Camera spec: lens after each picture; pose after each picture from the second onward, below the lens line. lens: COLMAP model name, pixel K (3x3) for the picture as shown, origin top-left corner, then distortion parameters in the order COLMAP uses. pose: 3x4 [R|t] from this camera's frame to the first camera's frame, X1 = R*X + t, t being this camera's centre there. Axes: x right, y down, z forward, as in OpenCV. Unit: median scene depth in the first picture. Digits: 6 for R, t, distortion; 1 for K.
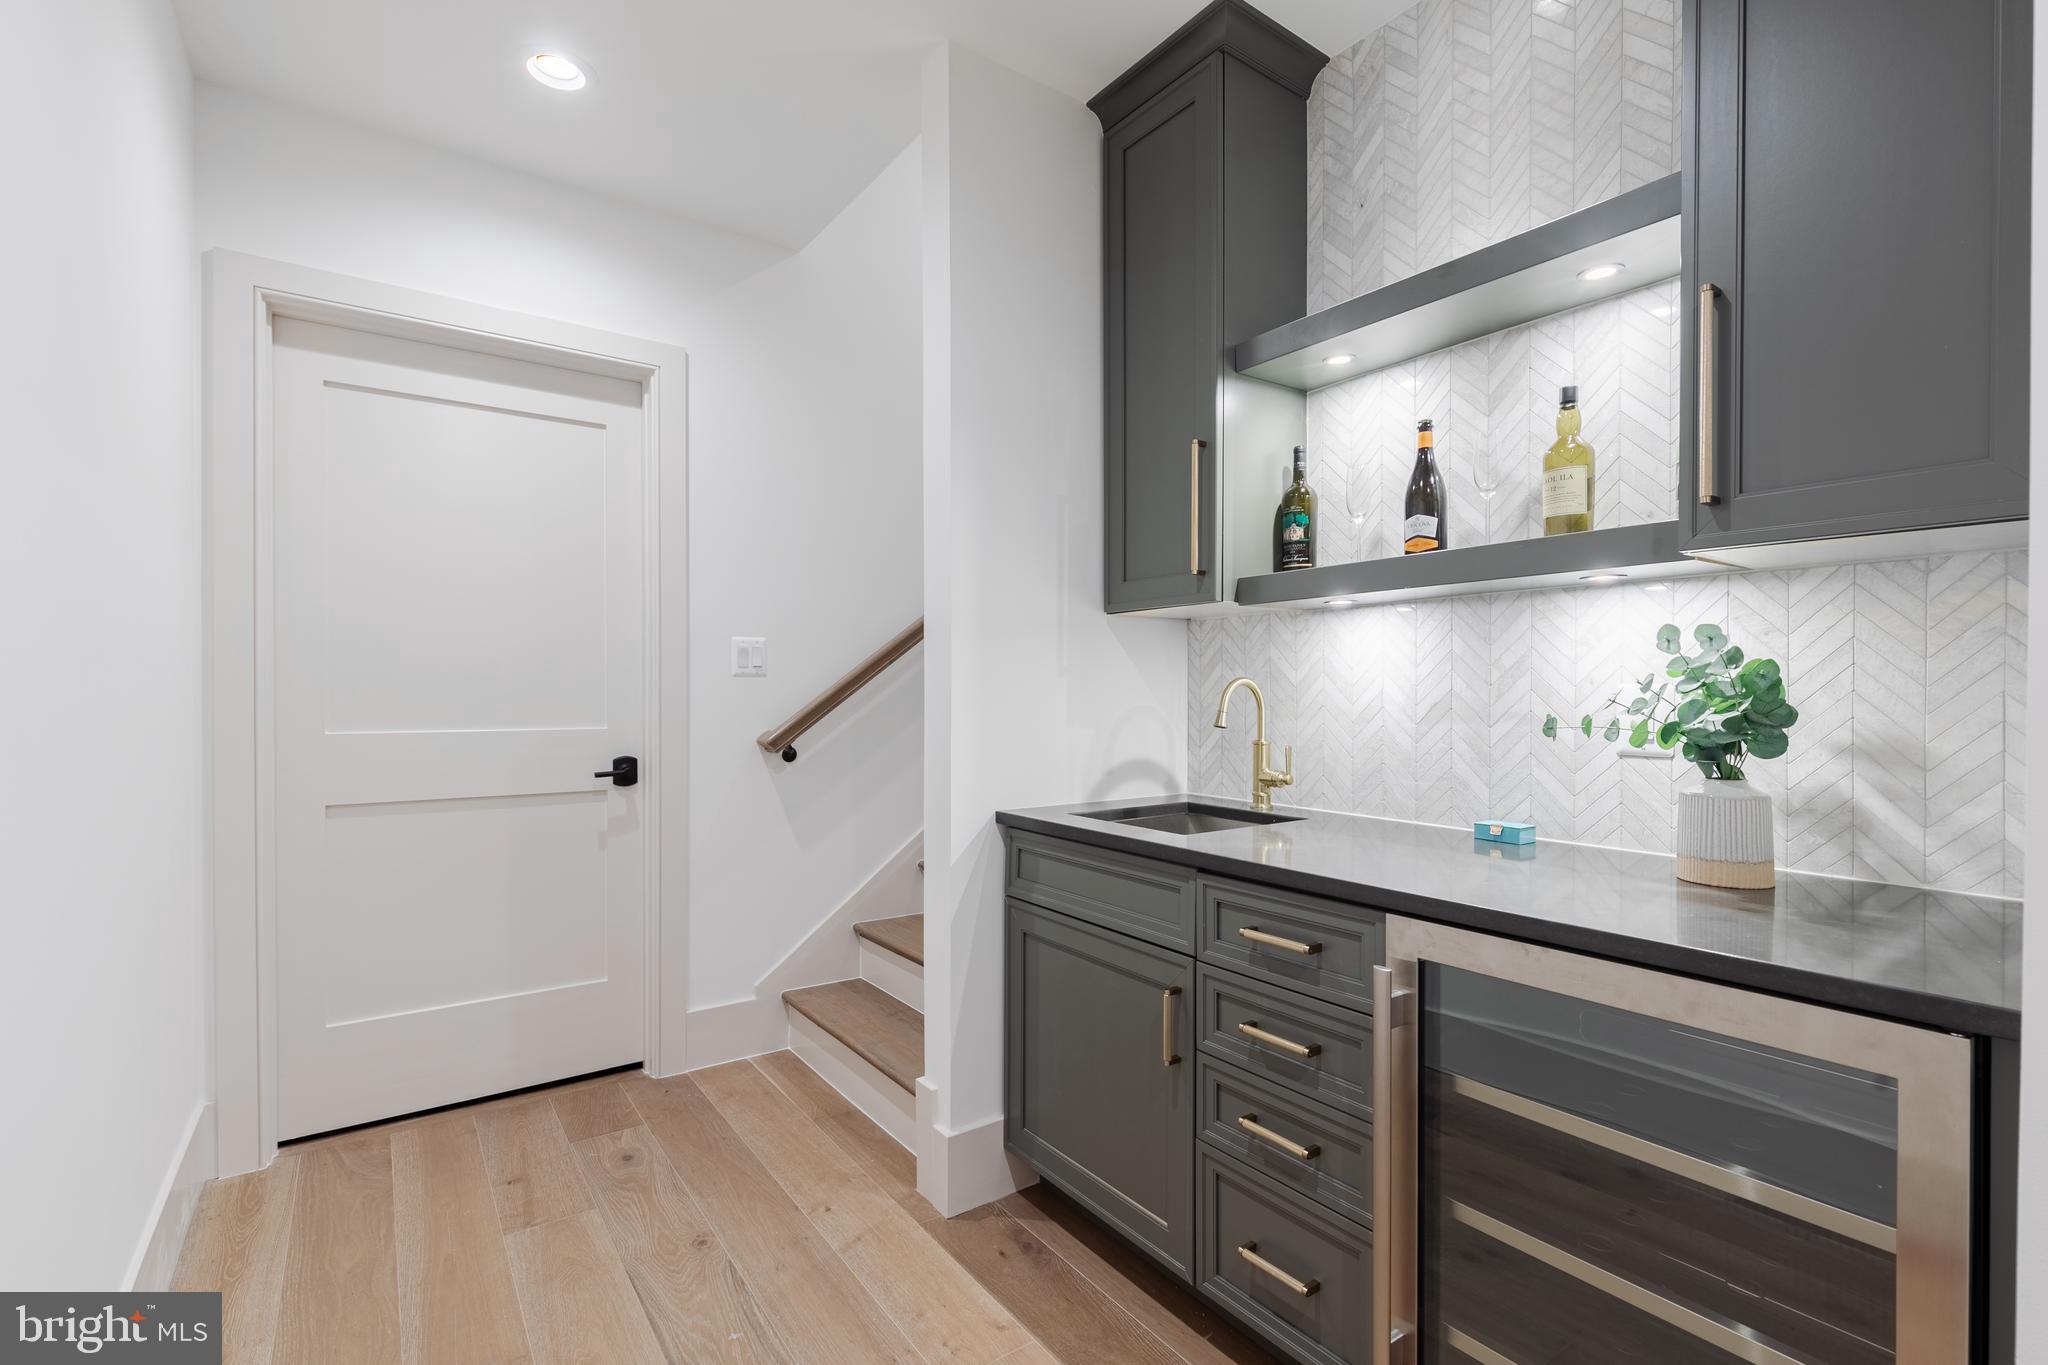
lens RADIAL K [[927.7, 0, 1020.2], [0, 927.7, 692.6], [0, 0, 1]] dist [-0.003029, -0.000307]
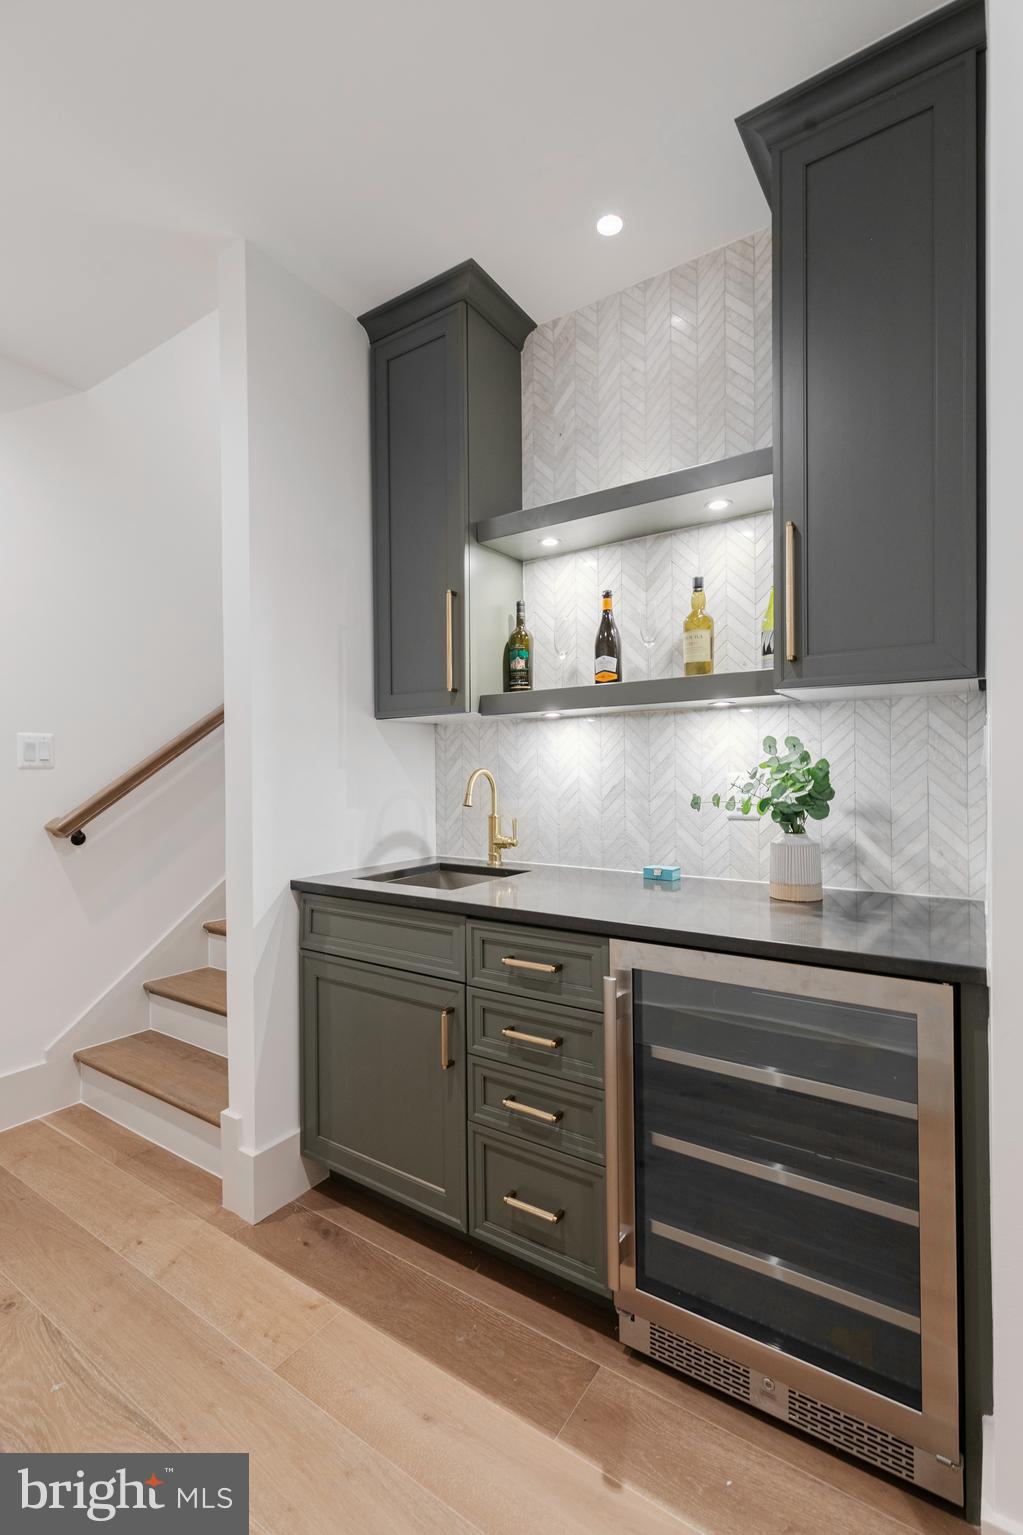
lens RADIAL K [[687.6, 0, 511.5], [0, 687.6, 767.5], [0, 0, 1]] dist [-0.002058, -0.000312]
pose [[0.931835, -0.008865, 0.362773, -0.093778], [0.010741, 0.999937, -0.003153, -0.016177], [-0.362722, 0.006835, 0.931872, 0.057833]]
